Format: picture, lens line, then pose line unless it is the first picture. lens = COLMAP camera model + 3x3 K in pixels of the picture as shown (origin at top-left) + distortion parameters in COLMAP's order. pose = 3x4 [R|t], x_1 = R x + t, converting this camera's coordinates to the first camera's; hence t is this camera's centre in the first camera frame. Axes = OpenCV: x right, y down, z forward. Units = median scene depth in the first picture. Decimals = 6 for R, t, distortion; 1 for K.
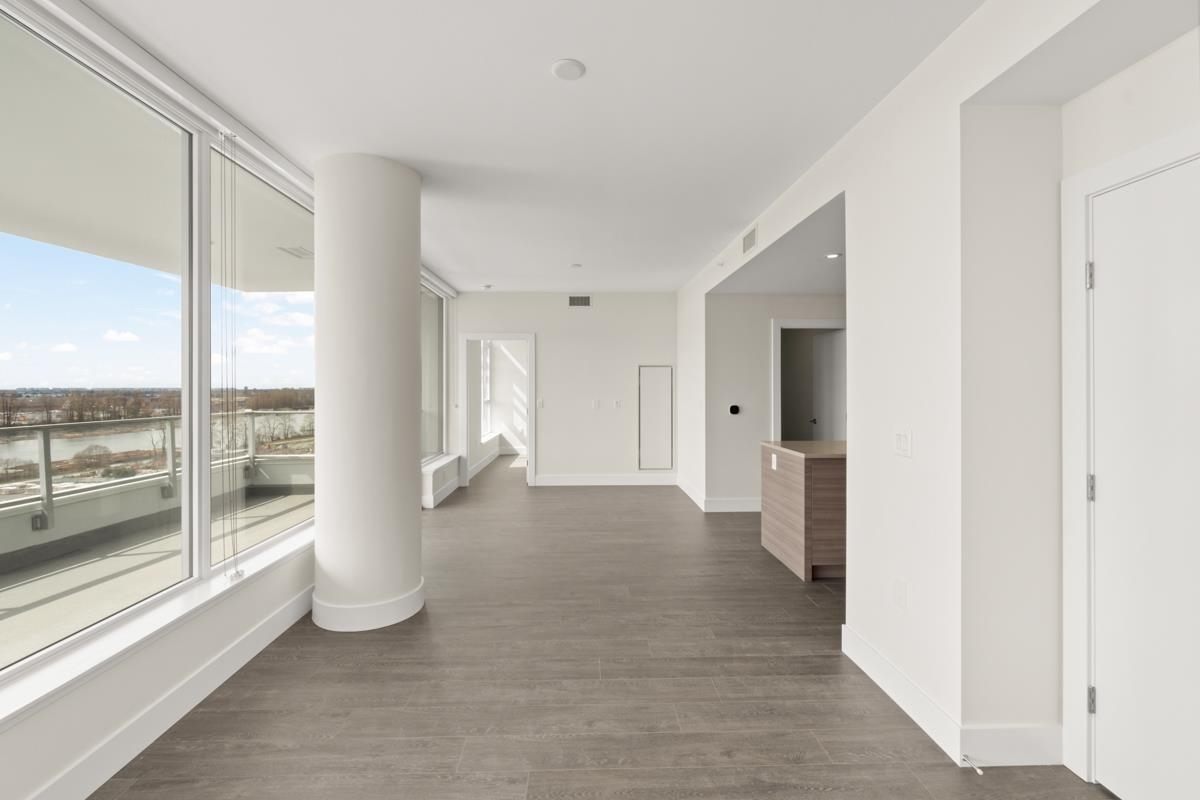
lens RADIAL K [[519.2, 0, 590.5], [0, 519.2, 392.4], [0, 0, 1]] dist [-0.003525, -0.000455]
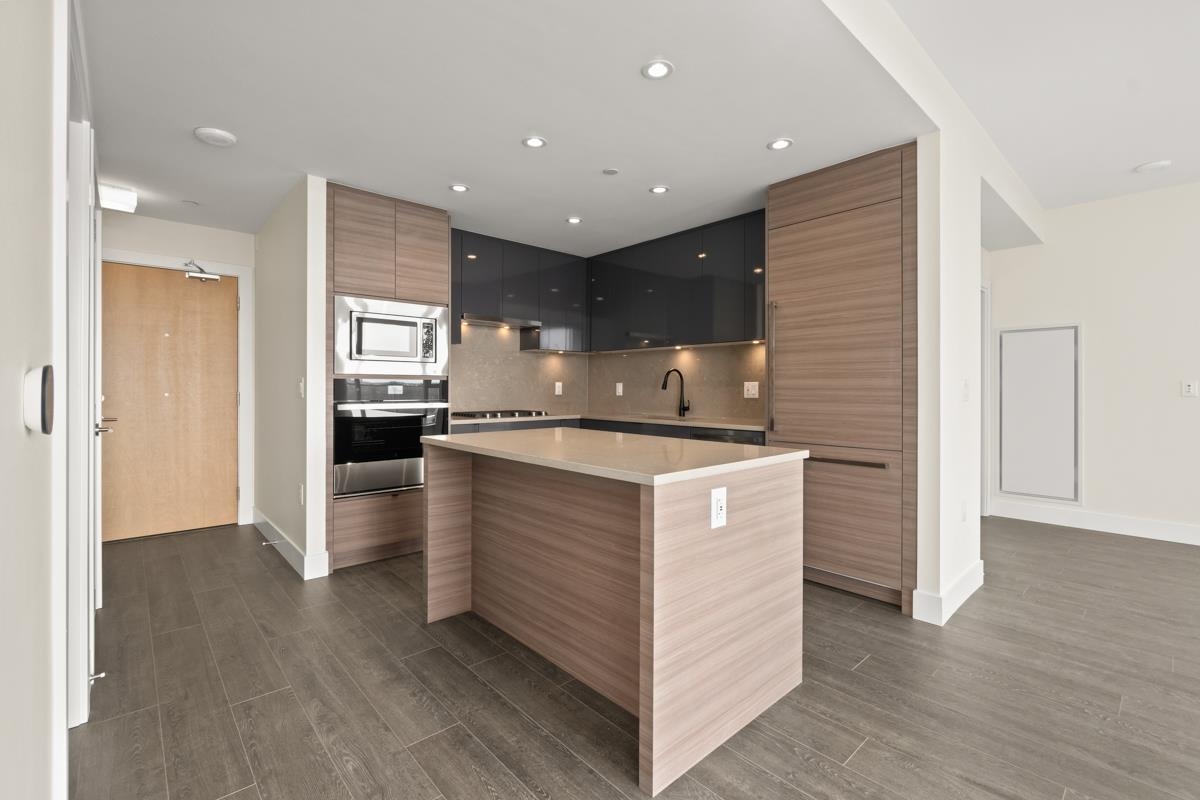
lens RADIAL K [[519.2, 0, 593.5], [0, 519.2, 392.6], [0, 0, 1]] dist [-0.003525, -0.000455]
pose [[-0.649495, 0.001482, 0.760364, 0.147714], [0.006922, 0.999968, 0.003964, 0.057637], [-0.760334, 0.007838, -0.649485, 1.642055]]
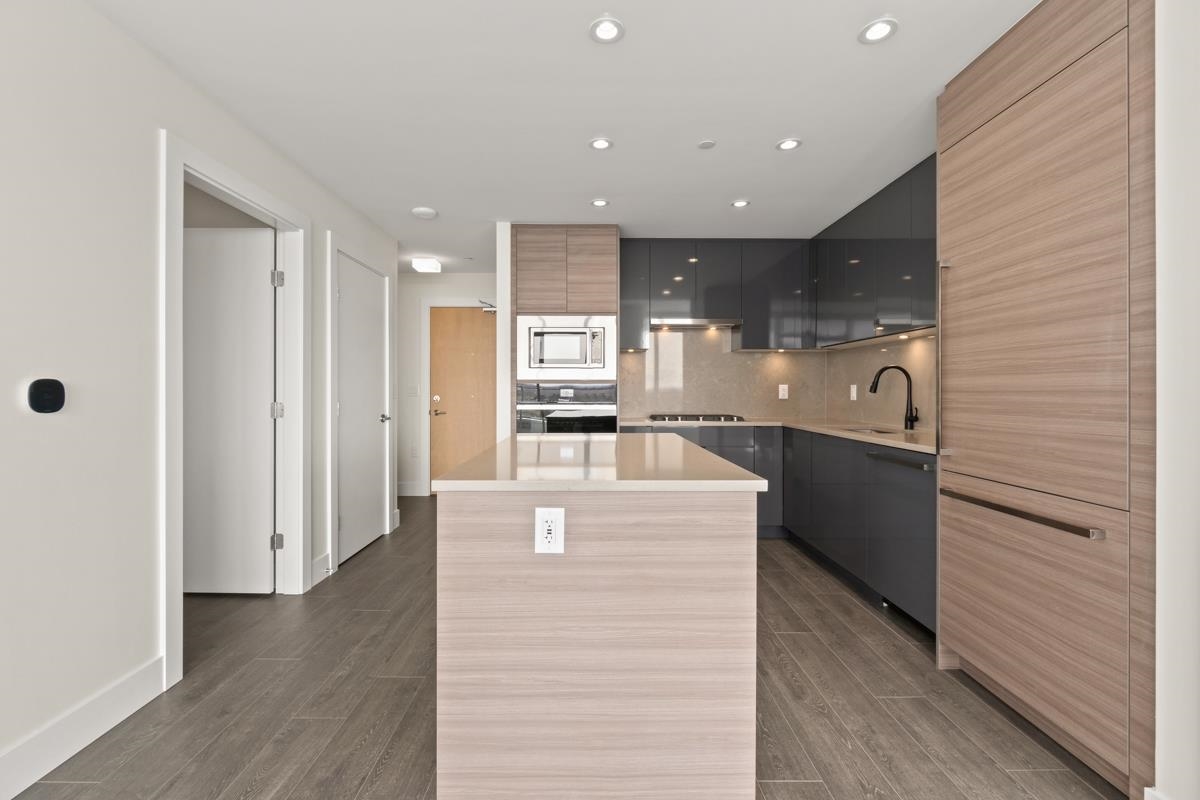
lens RADIAL K [[519.2, 0, 601.3], [0, 519.2, 391.8], [0, 0, 1]] dist [-0.003525, -0.000455]
pose [[0.019699, 0.007226, 0.999780, 0.024197], [0.004233, 0.999964, -0.007310, 0.059724], [-0.999797, 0.004377, 0.019668, 1.190490]]
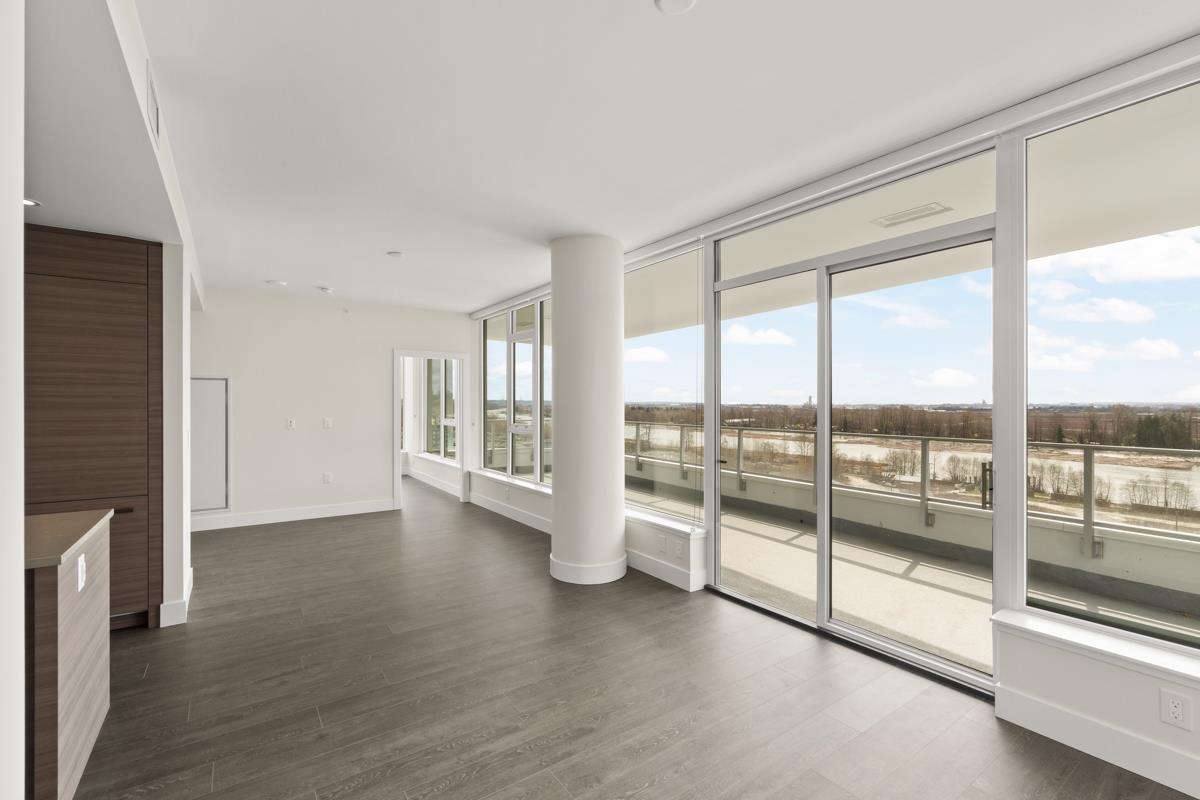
lens RADIAL K [[519.2, 0, 598.5], [0, 519.2, 404.4], [0, 0, 1]] dist [-0.003525, -0.000455]
pose [[-0.826917, 0.003866, -0.562311, 0.290407], [-0.001093, 0.999963, 0.008482, -0.021448], [0.562324, 0.007629, -0.826882, 2.021970]]
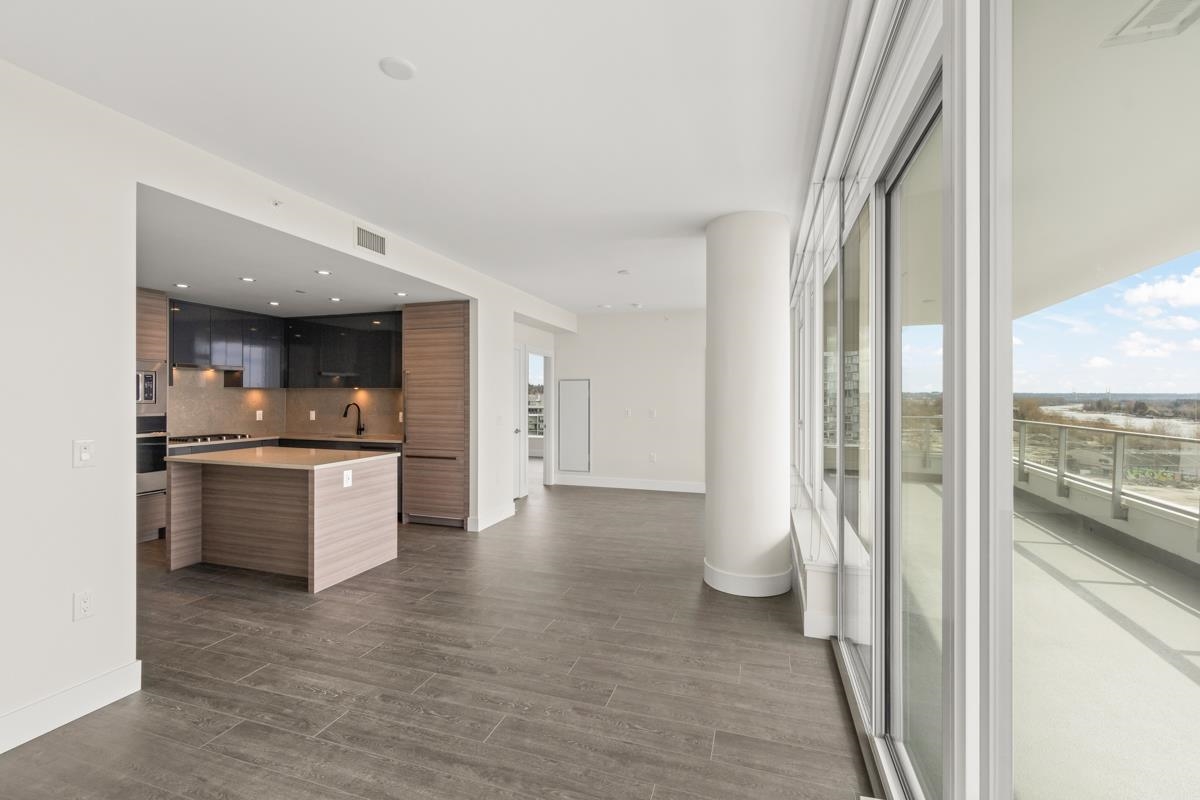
lens RADIAL K [[519.2, 0, 600.6], [0, 519.2, 396.3], [0, 0, 1]] dist [-0.003525, -0.000455]
pose [[-0.945757, 0.003985, 0.324850, -0.477282], [0.004922, 0.999986, 0.002065, -0.017153], [-0.324837, 0.003552, -0.945763, 2.156941]]
